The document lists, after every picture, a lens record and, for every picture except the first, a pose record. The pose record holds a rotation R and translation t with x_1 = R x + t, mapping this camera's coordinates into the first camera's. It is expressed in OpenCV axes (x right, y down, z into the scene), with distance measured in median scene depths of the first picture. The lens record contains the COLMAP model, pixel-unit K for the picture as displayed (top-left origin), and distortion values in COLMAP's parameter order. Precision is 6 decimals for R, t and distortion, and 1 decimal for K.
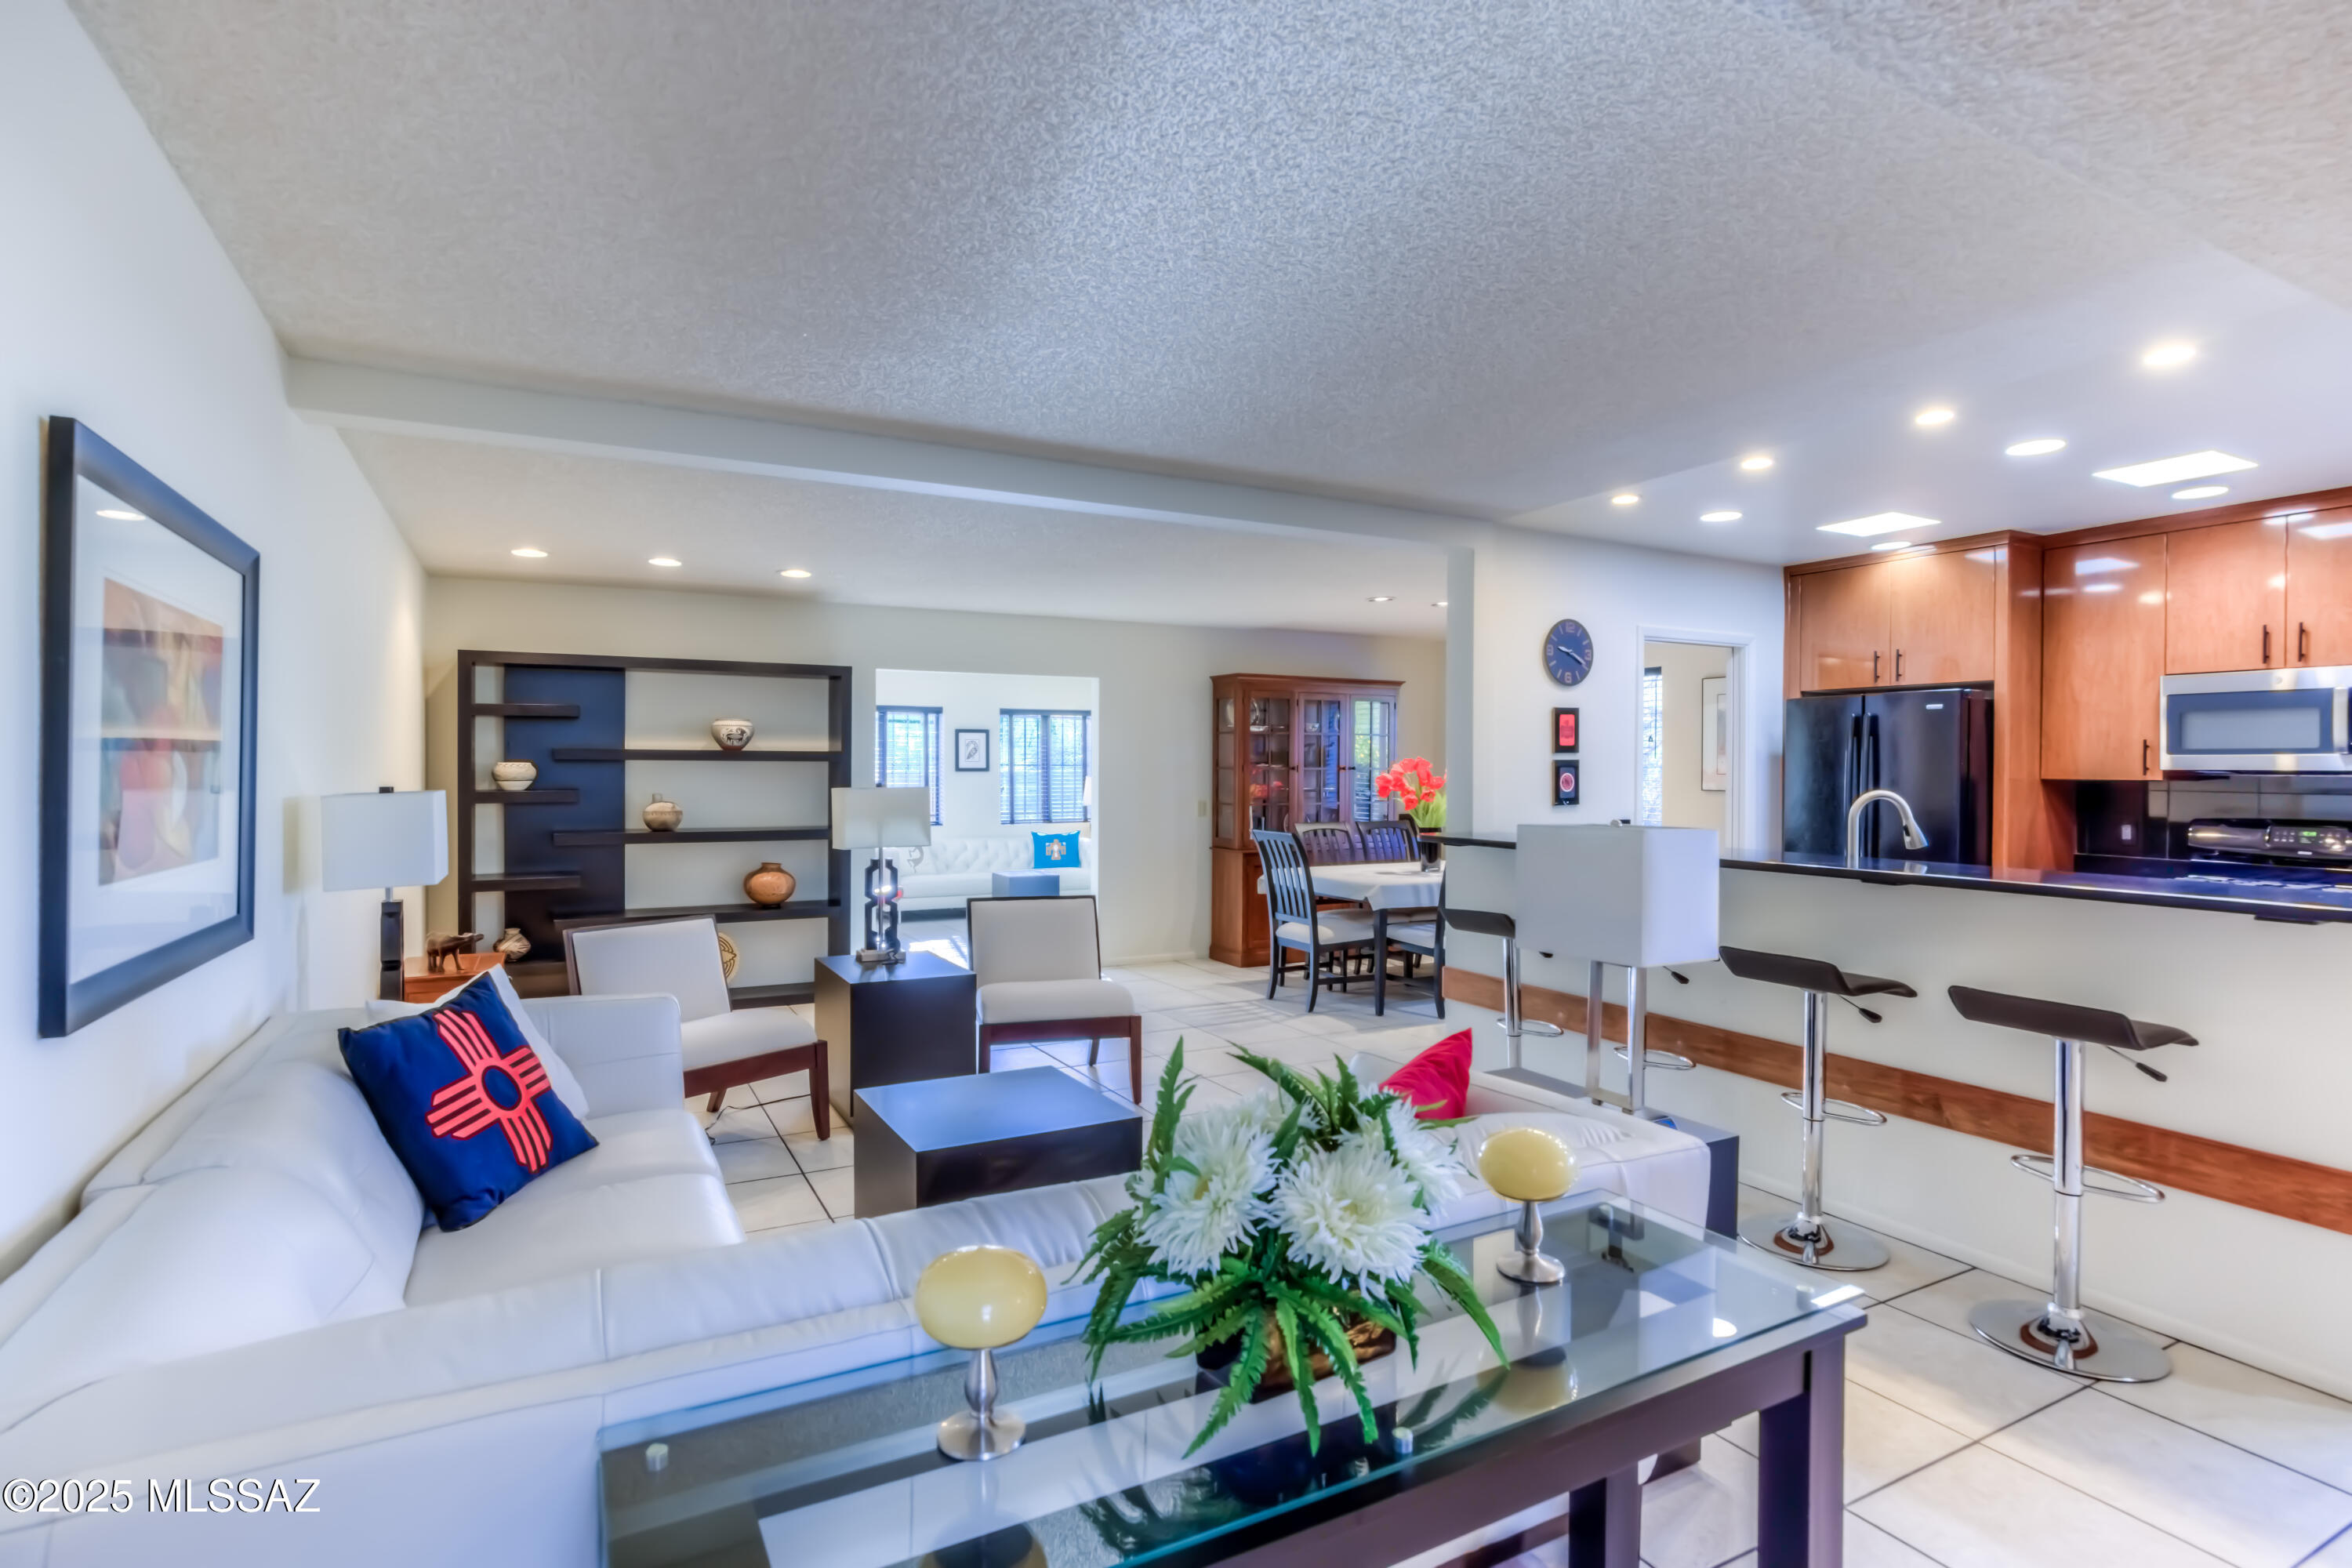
lens RADIAL K [[1167.9, 0, 1152.2], [0, 1167.9, 786.8], [0, 0, 1]] dist [-0.021537, 0.003566]
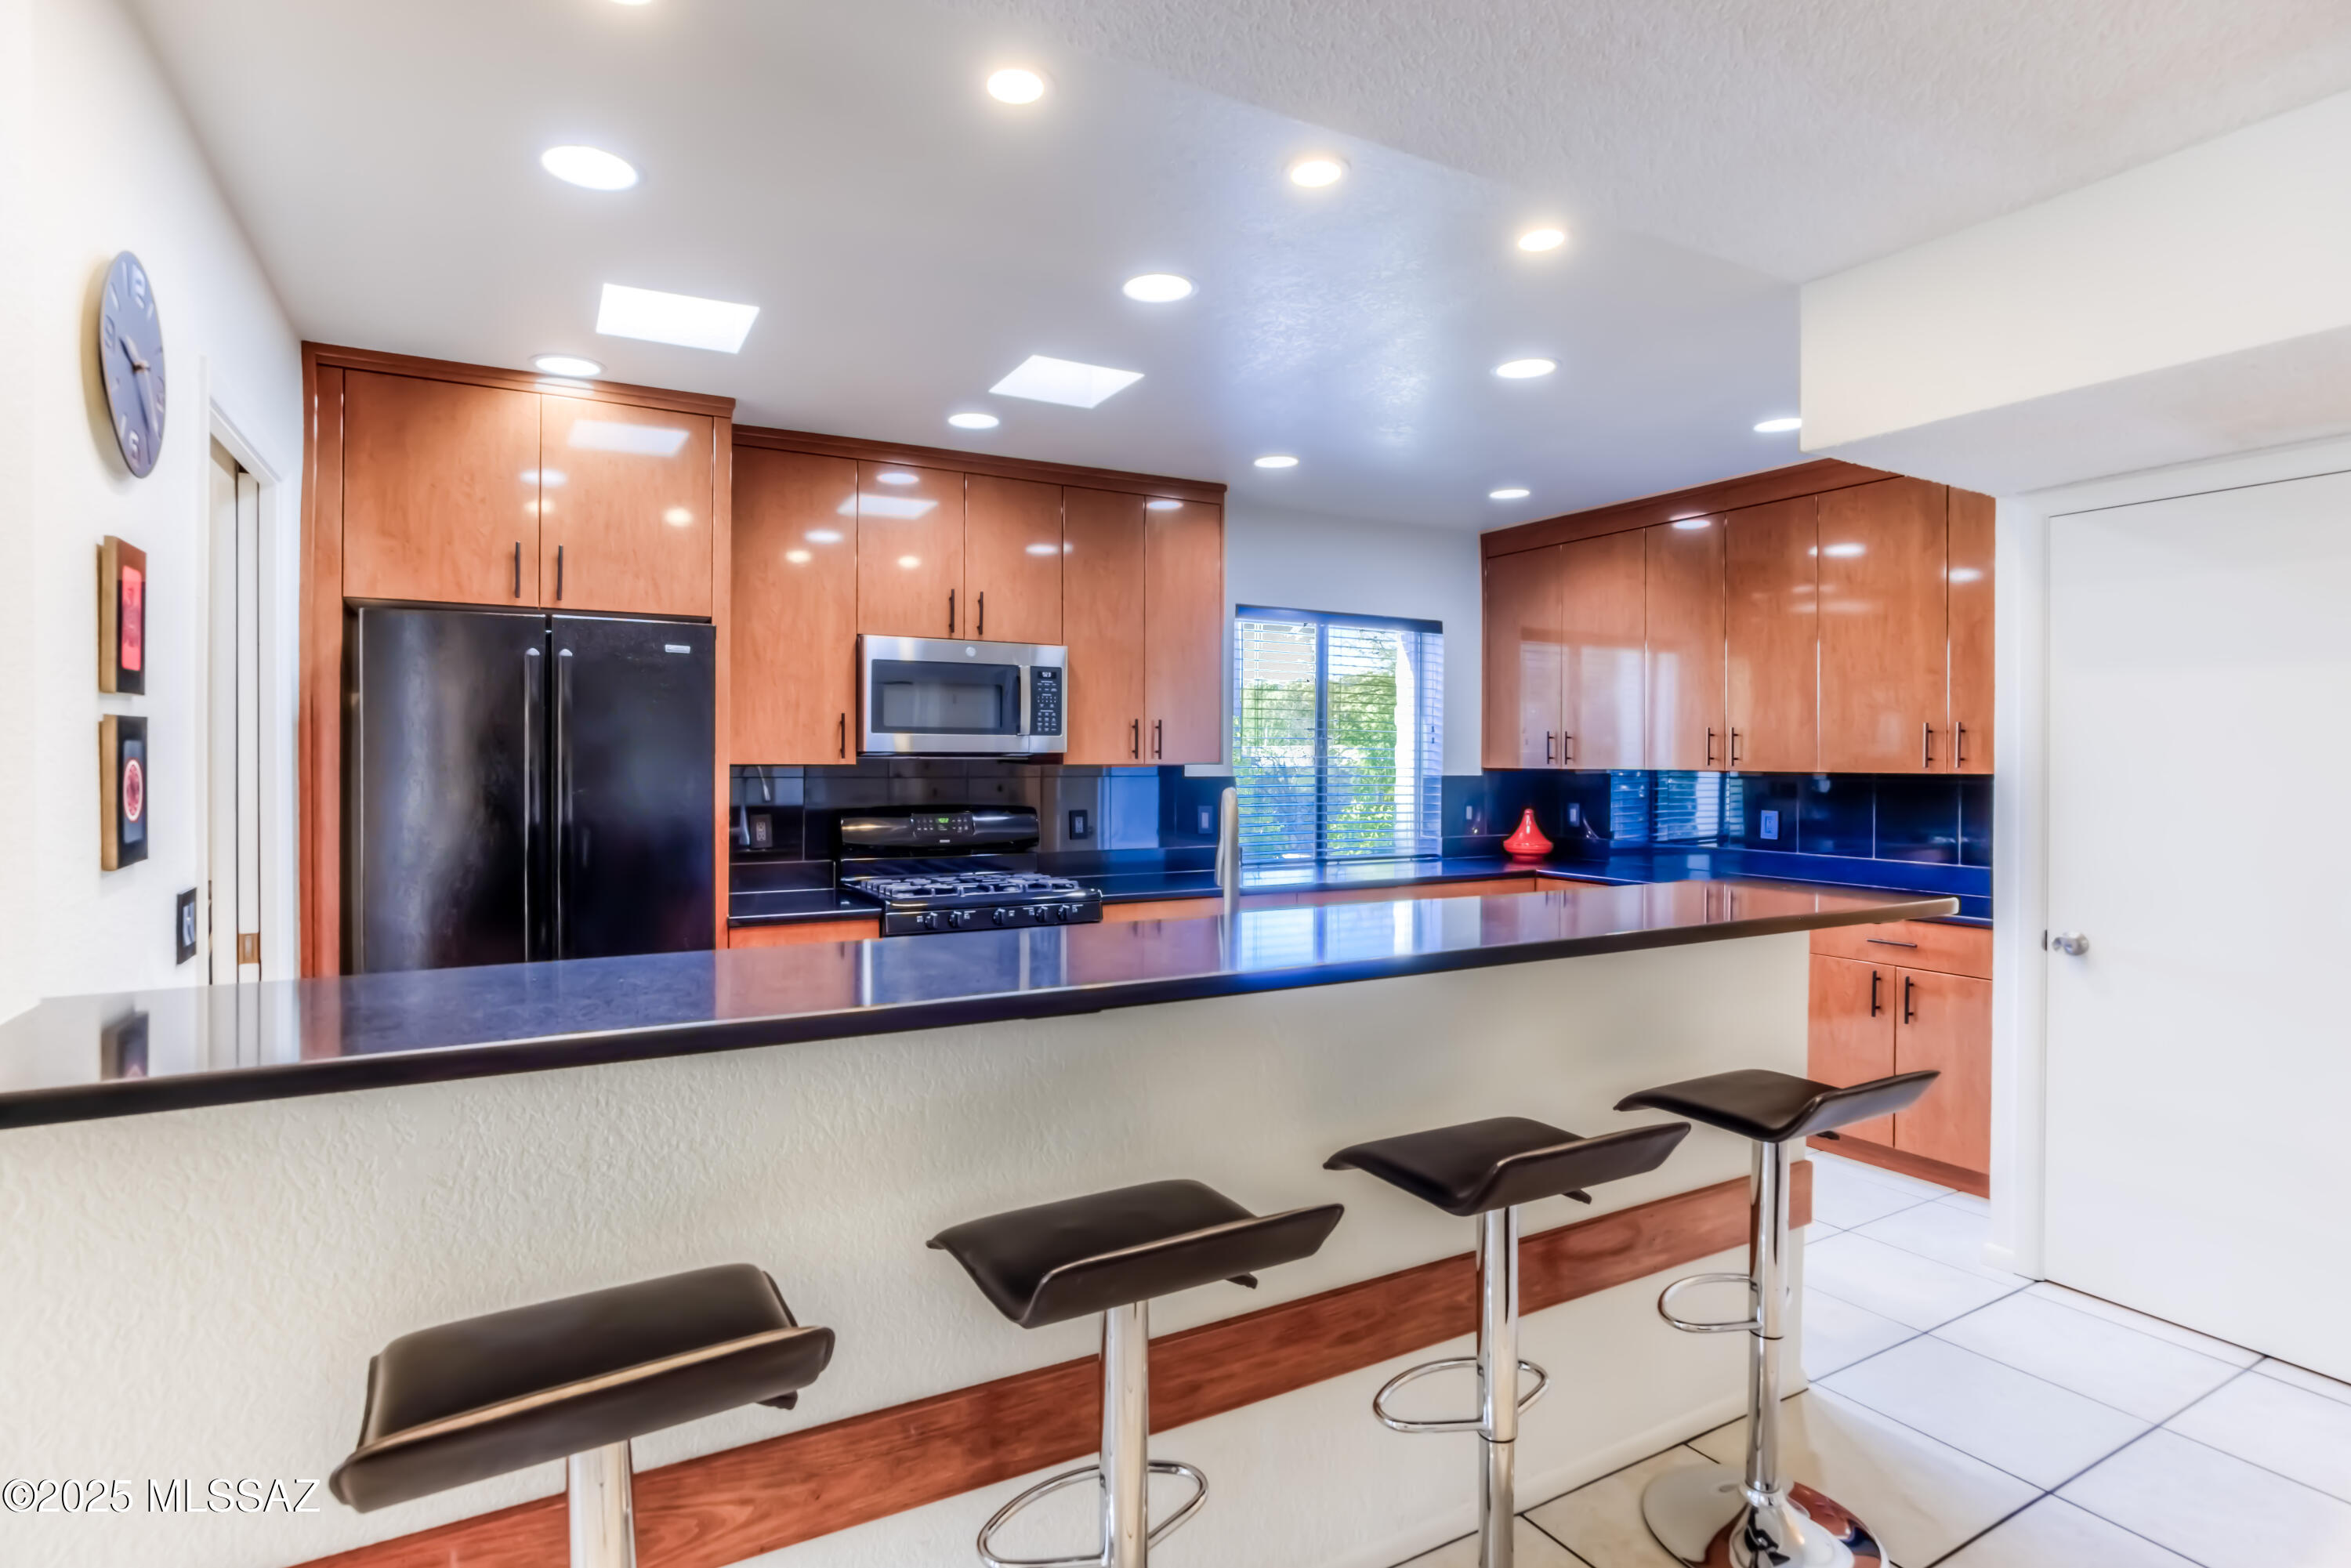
lens RADIAL K [[1167.3, 0, 1170.7], [0, 1167.3, 770.6], [0, 0, 1]] dist [-0.021537, 0.003566]
pose [[-0.021454, -0.018021, 0.999607, 0.047704], [0.011330, 0.999769, 0.018267, -0.012419], [-0.999706, 0.011717, -0.021245, 0.724489]]
